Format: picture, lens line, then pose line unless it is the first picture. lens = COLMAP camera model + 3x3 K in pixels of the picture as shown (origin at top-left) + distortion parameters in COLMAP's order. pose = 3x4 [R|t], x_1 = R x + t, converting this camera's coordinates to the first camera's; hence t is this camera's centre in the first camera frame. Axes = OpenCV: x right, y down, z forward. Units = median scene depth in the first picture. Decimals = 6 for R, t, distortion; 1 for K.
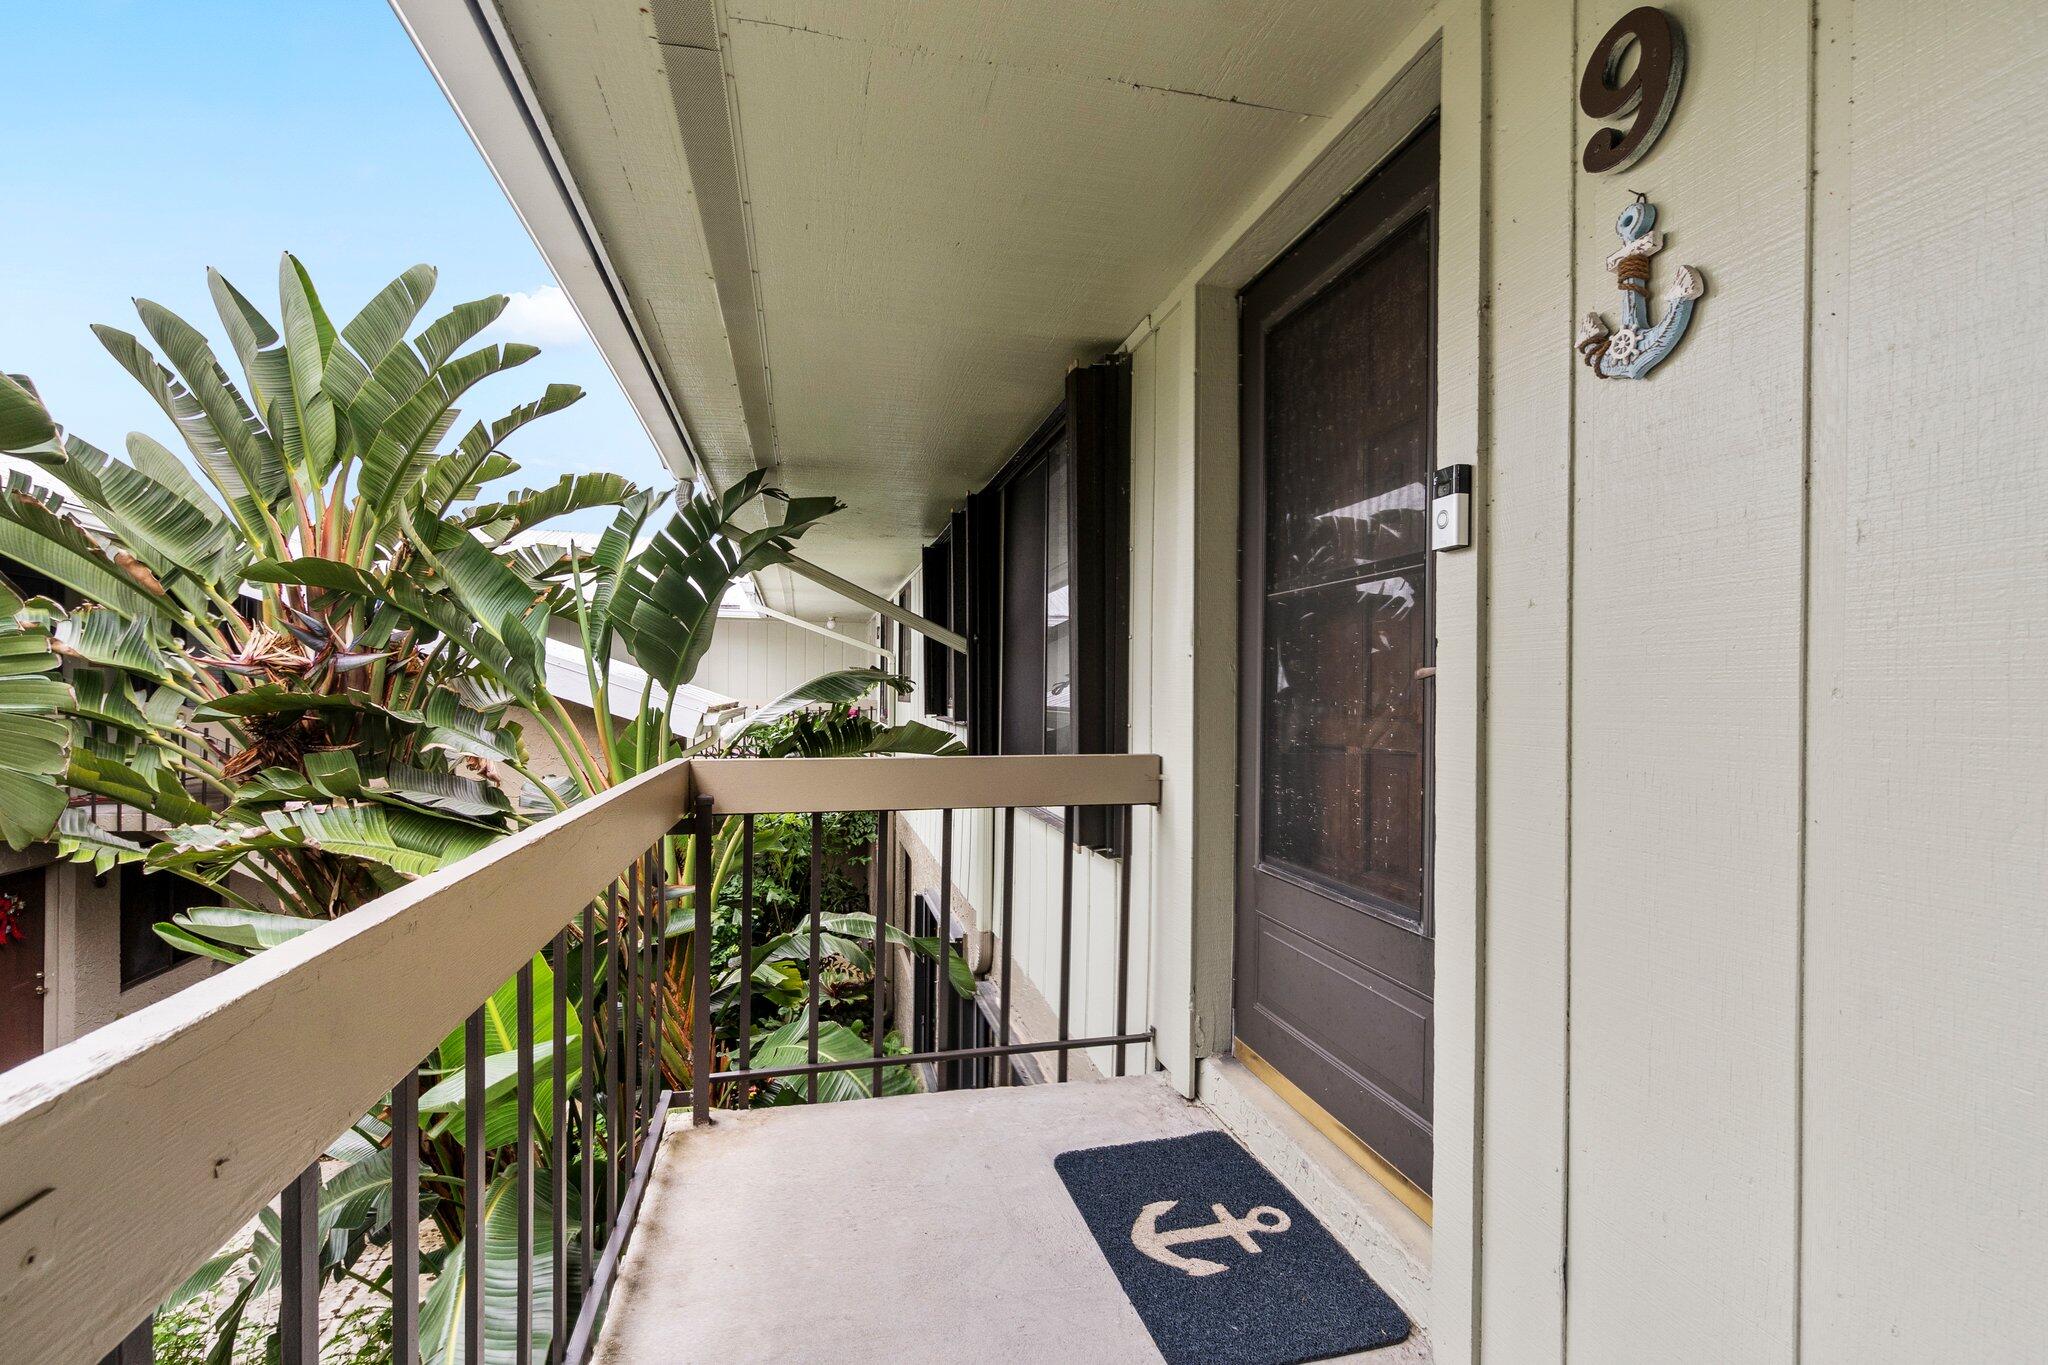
lens RADIAL K [[870.4, 0, 1028.9], [0, 870.4, 682.8], [0, 0, 1]] dist [-0.004175, 0.000372]
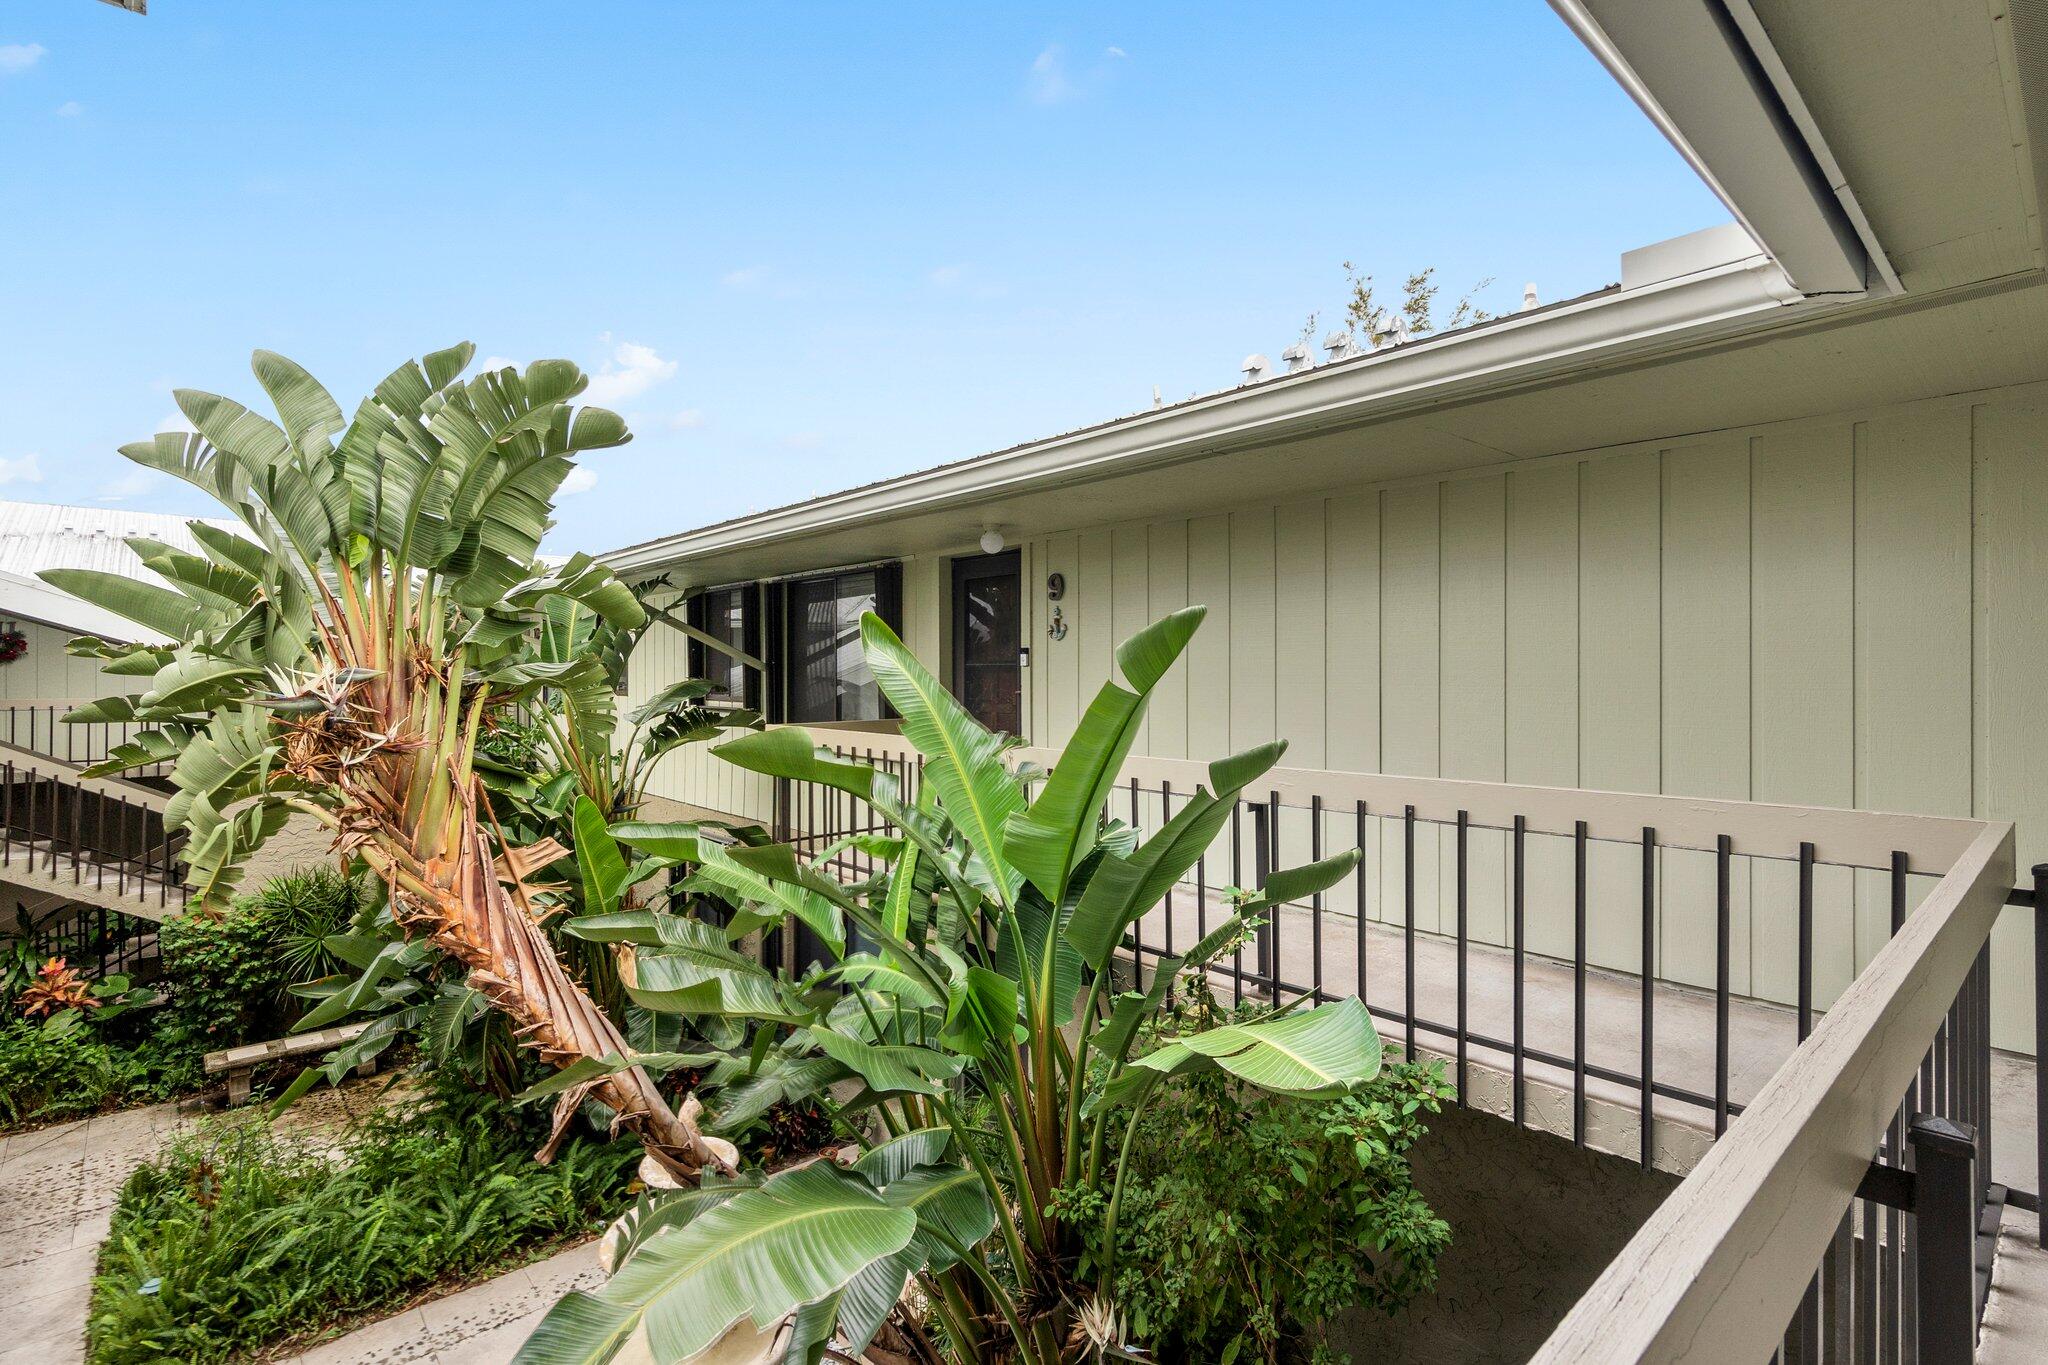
lens RADIAL K [[941.5, 0, 1023.0], [0, 941.5, 675.1], [0, 0, 1]] dist [0.001236, 0.000049]
pose [[0.873417, -0.001052, 0.486972, -1.882936], [0.000636, 0.999999, 0.001021, -0.111314], [-0.486973, -0.000582, 0.873417, -3.232264]]
